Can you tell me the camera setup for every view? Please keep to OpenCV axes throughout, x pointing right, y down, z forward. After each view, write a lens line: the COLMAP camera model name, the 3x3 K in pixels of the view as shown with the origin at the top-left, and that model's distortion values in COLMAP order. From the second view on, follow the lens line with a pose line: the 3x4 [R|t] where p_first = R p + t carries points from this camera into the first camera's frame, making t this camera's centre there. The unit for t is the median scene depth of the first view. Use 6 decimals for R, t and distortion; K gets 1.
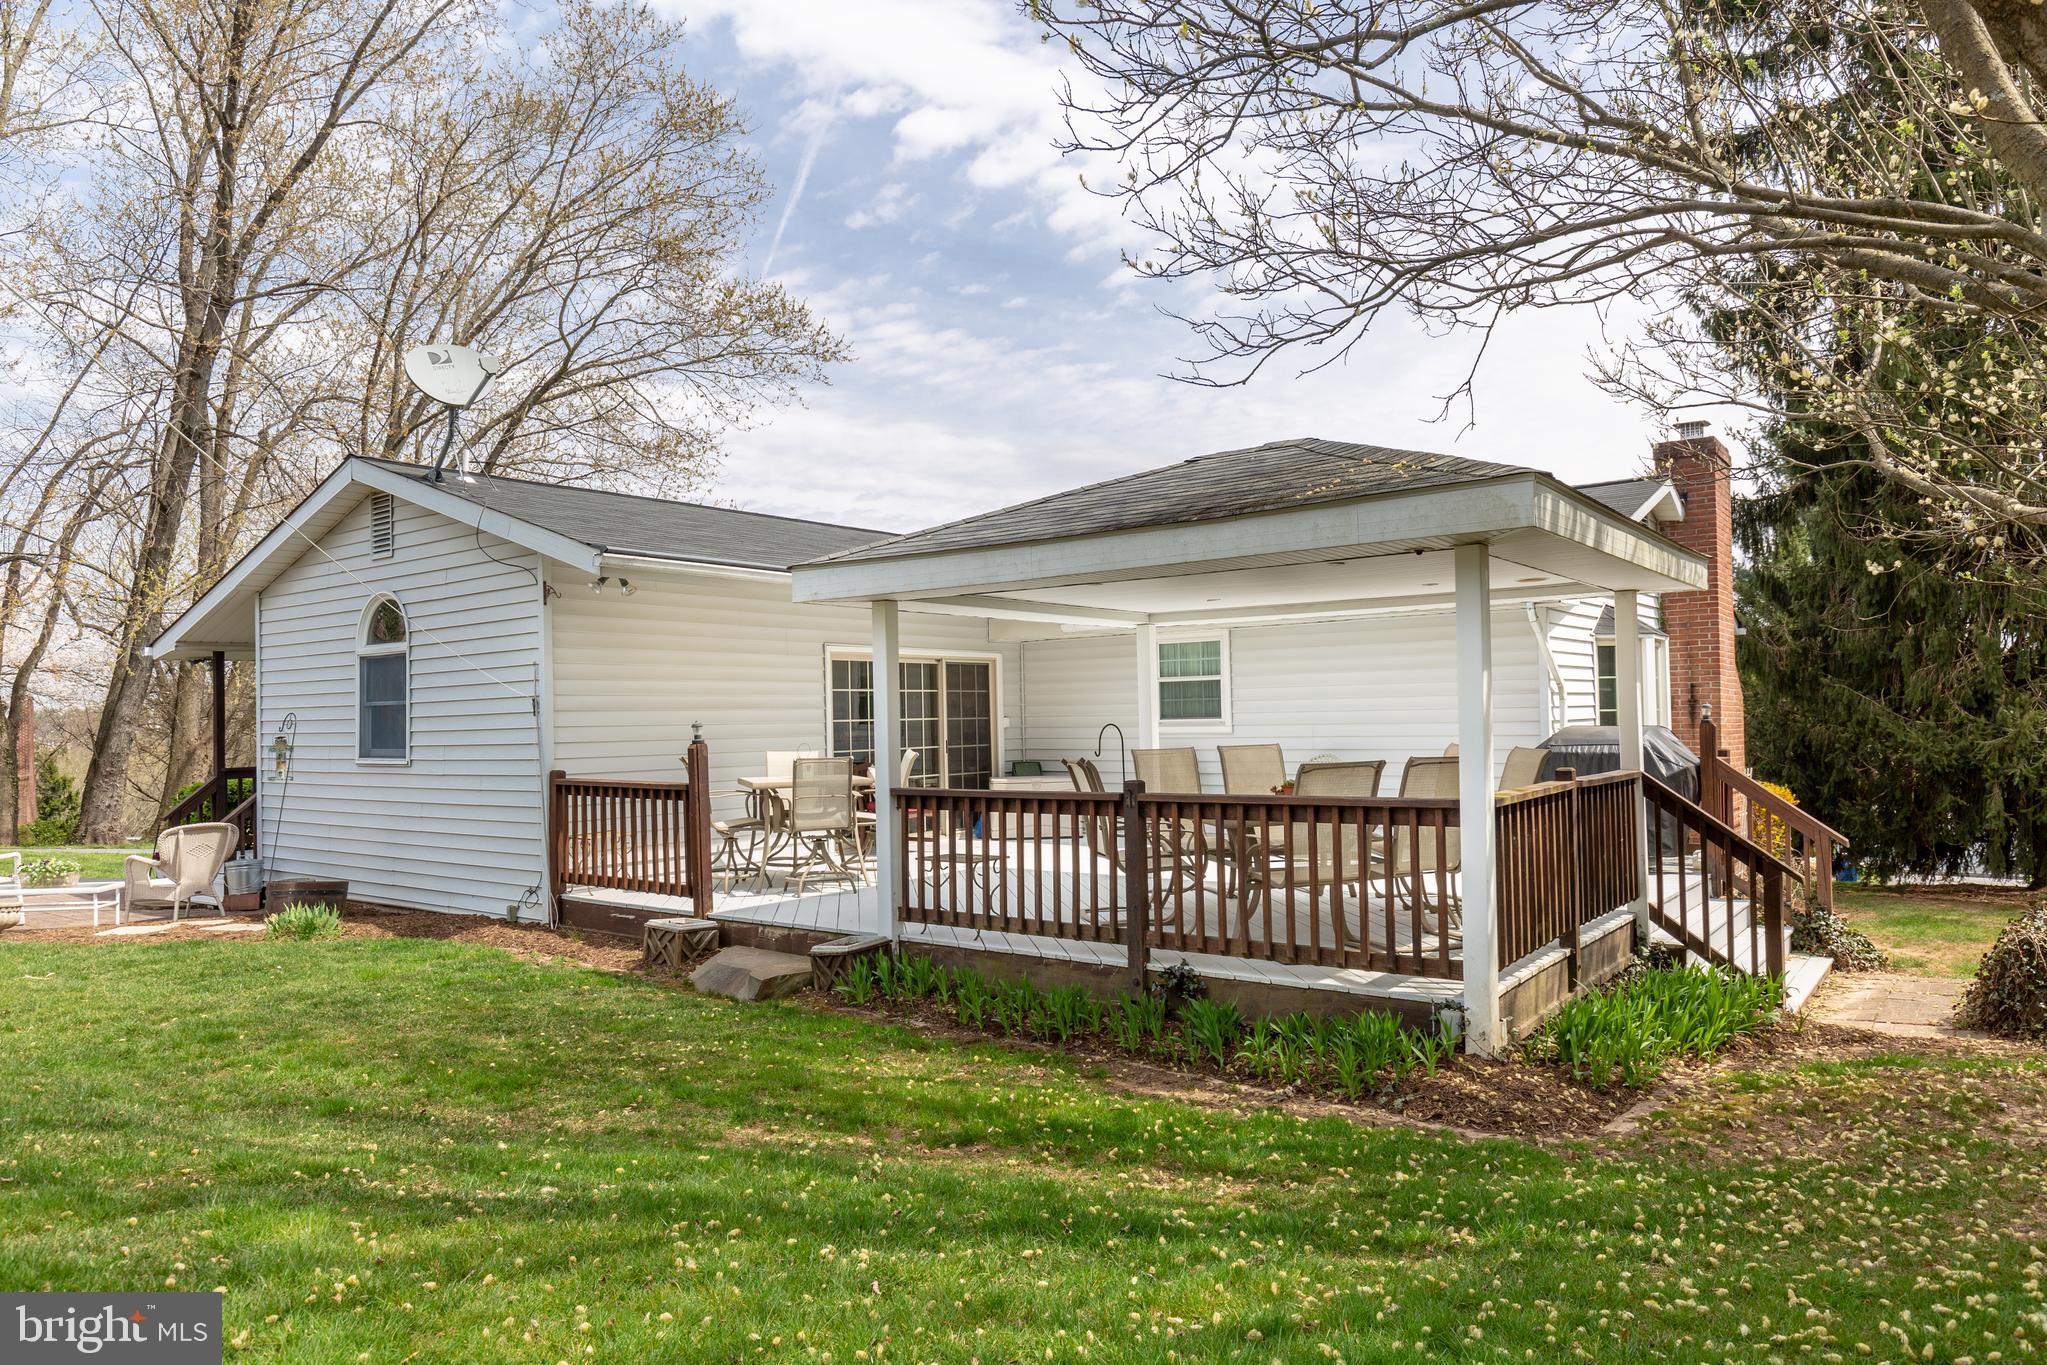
lens RADIAL K [[1308.7, 0, 1023.5], [0, 1308.7, 682.5], [0, 0, 1]] dist [0.000763, -0.000113]
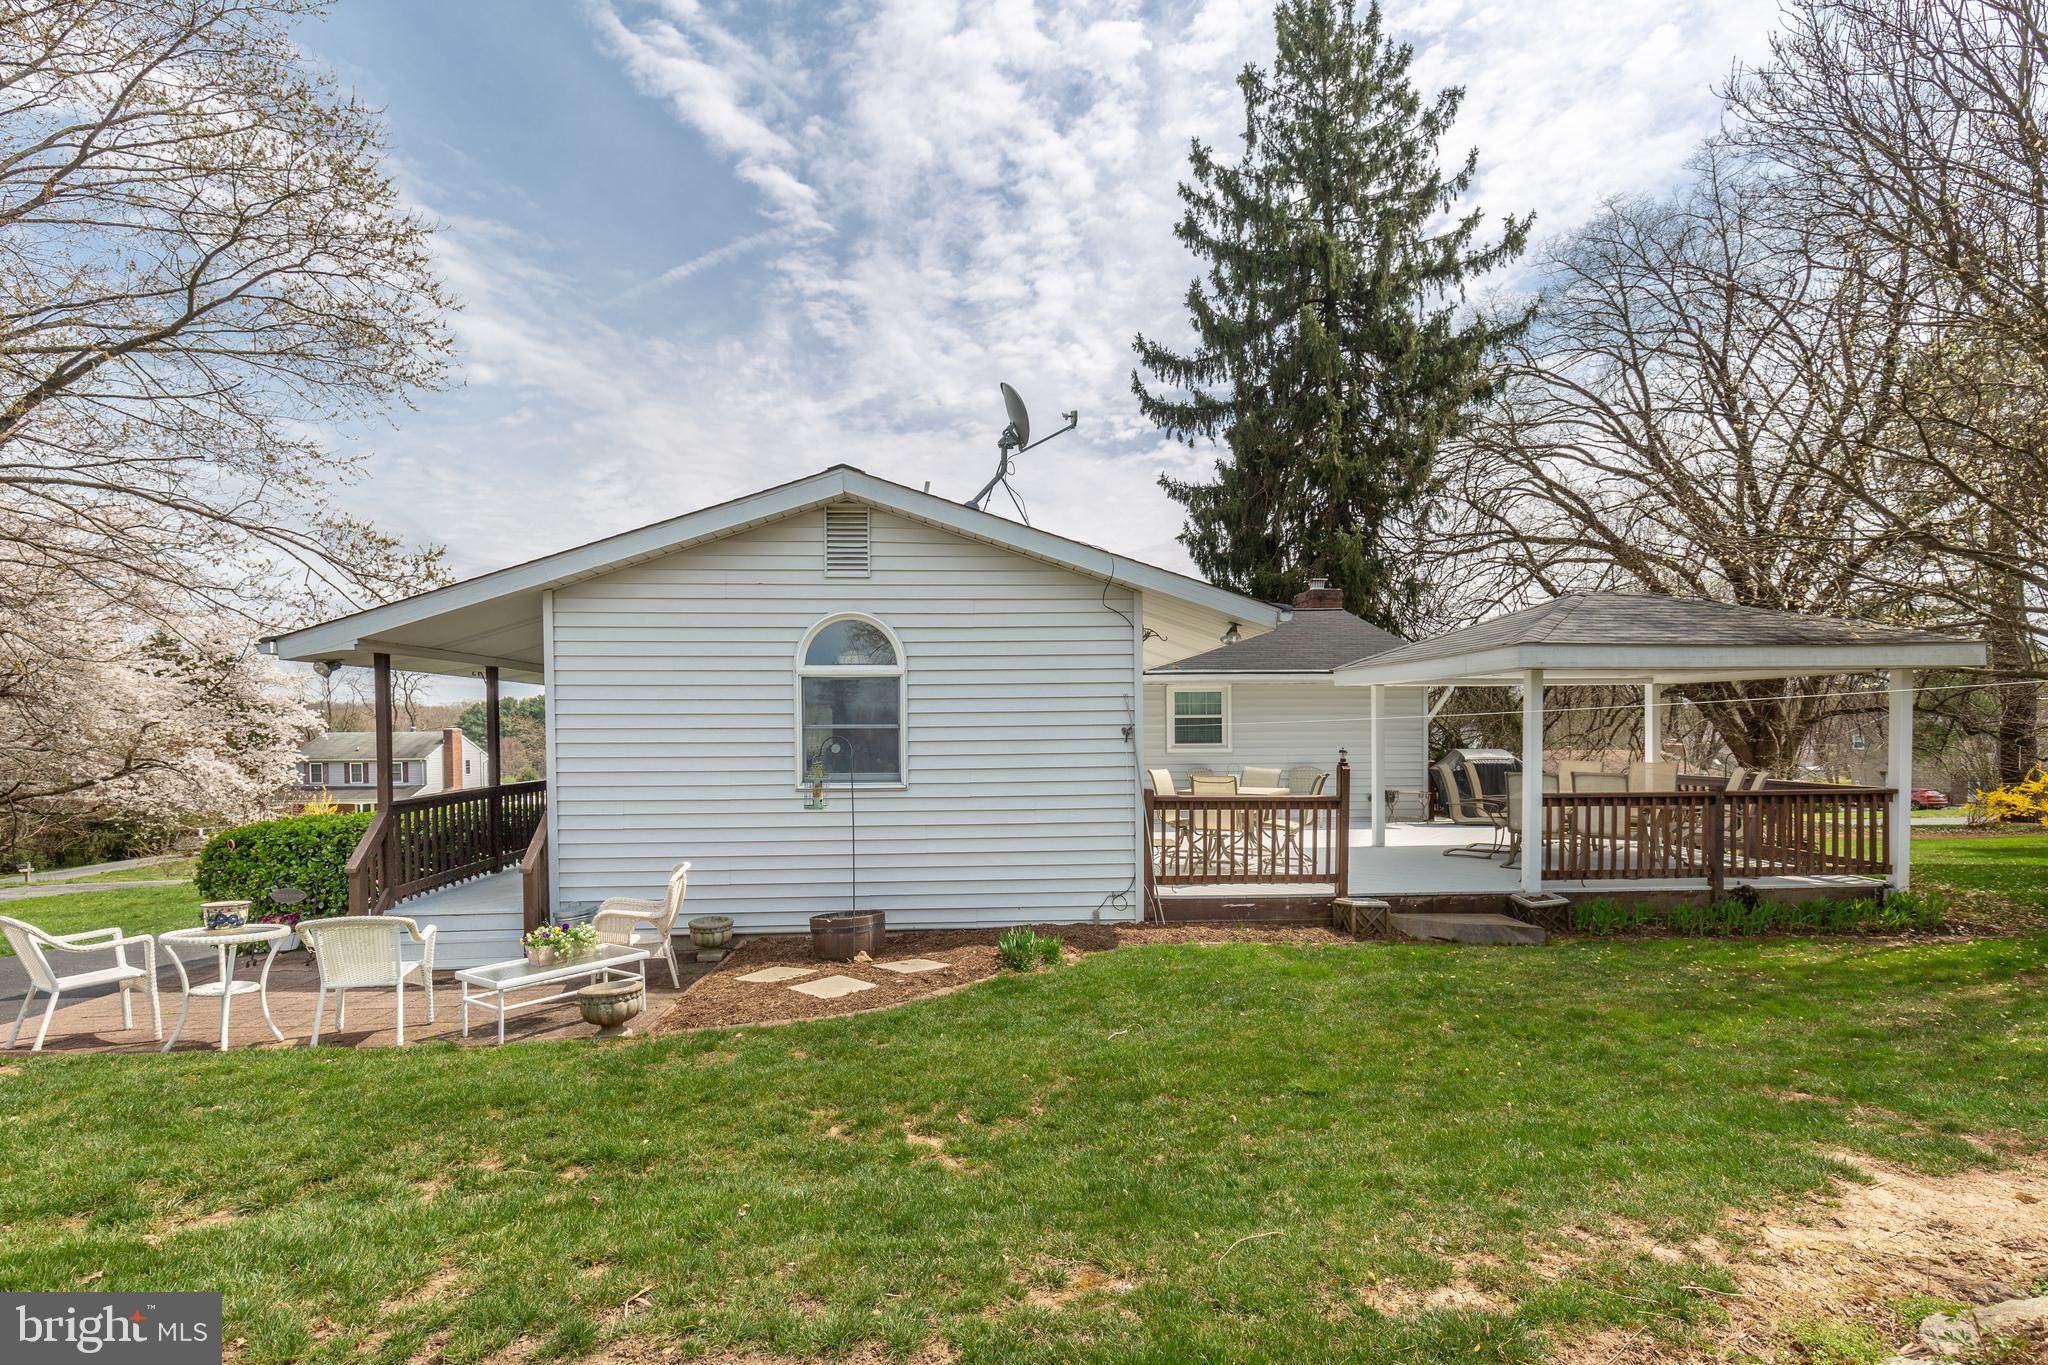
lens RADIAL K [[937.8, 0, 1018.8], [0, 937.8, 736.3], [0, 0, 1]] dist [-0.001274, -0.000758]
pose [[0.754697, 0.008455, 0.656019, -0.928411], [-0.026277, 0.999504, 0.017348, 0.008554], [-0.655548, -0.030330, 0.754545, 0.424183]]
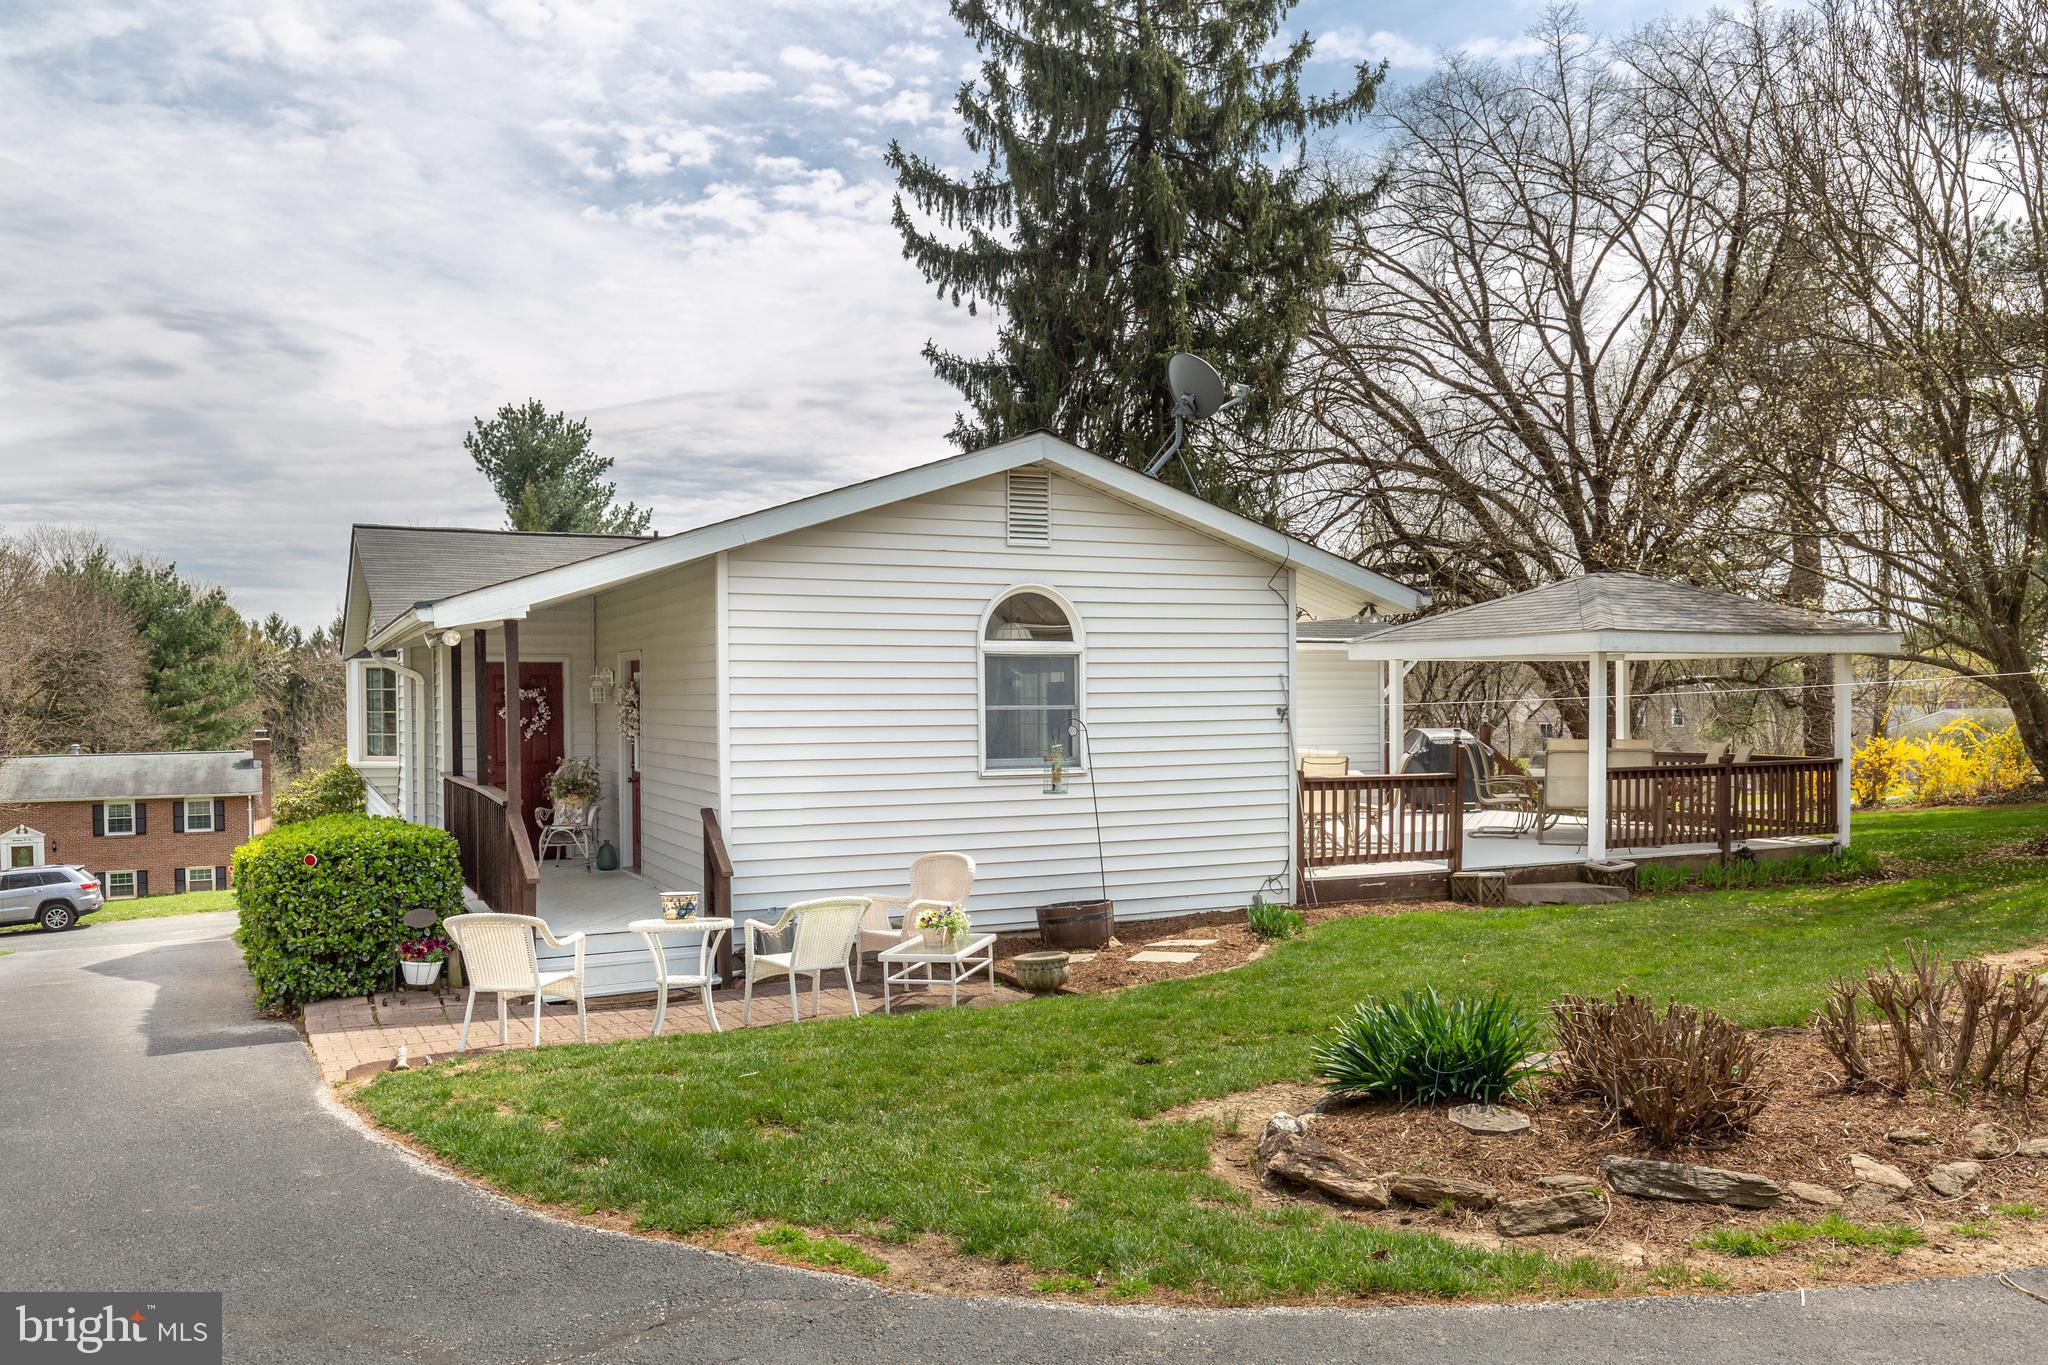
lens RADIAL K [[1556.1, 0, 1019.3], [0, 1556.1, 753.1], [0, 0, 1]] dist [-0.029744, 0.001846]
pose [[0.461674, -0.017812, 0.886871, -1.569280], [-0.026218, 0.999088, 0.033714, 0.012004], [-0.886662, -0.038817, 0.460786, 0.556165]]
